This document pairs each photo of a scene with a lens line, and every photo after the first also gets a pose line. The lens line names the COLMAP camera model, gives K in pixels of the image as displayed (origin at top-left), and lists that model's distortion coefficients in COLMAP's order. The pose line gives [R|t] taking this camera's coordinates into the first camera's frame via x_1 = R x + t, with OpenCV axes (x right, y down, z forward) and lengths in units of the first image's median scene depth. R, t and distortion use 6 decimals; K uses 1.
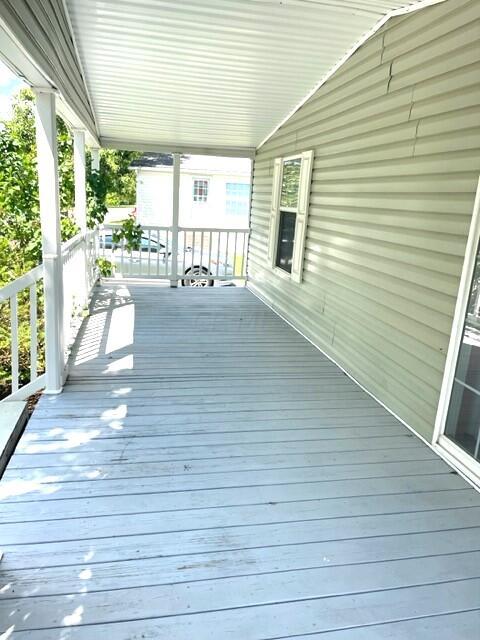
lens RADIAL K [[488.0, 0, 237.7], [0, 488.0, 319.5], [0, 0, 1]] dist [0.051106, -0.061926]
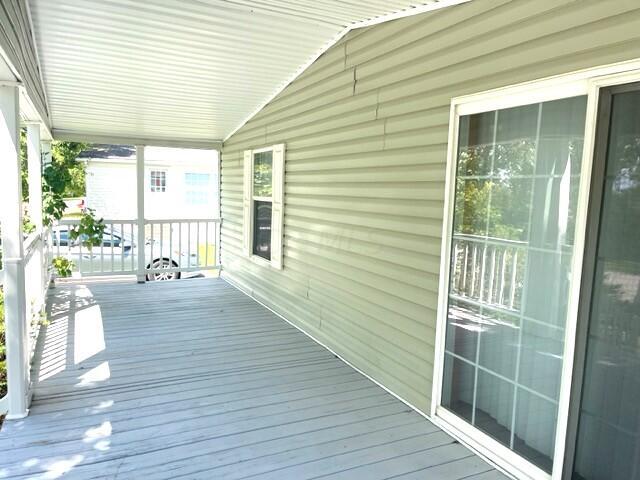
lens RADIAL K [[488.0, 0, 320.4], [0, 488.0, 242.6], [0, 0, 1]] dist [0.051106, -0.061926]
pose [[0.967202, -0.052478, 0.248529, -0.050559], [0.083644, 0.989657, -0.116548, -0.007210], [-0.239843, 0.133514, 0.961587, 0.003365]]
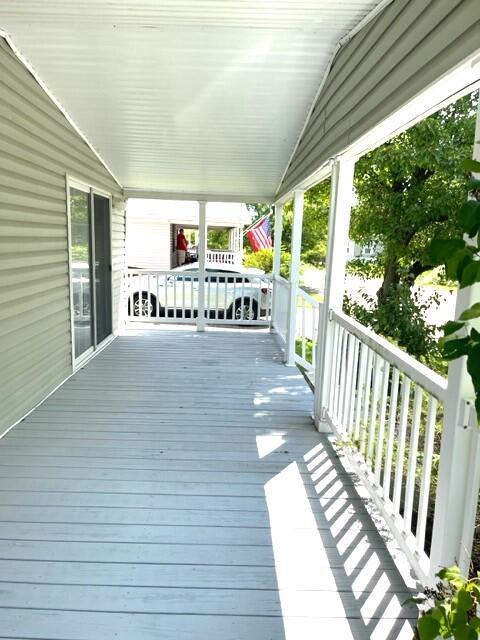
lens RADIAL K [[488.0, 0, 238.4], [0, 488.0, 318.6], [0, 0, 1]] dist [0.051106, -0.061926]
pose [[-0.981978, -0.117462, 0.148059, -0.275465], [-0.046113, 0.908640, 0.415027, -0.443423], [-0.183282, 0.400720, -0.897681, 1.635941]]
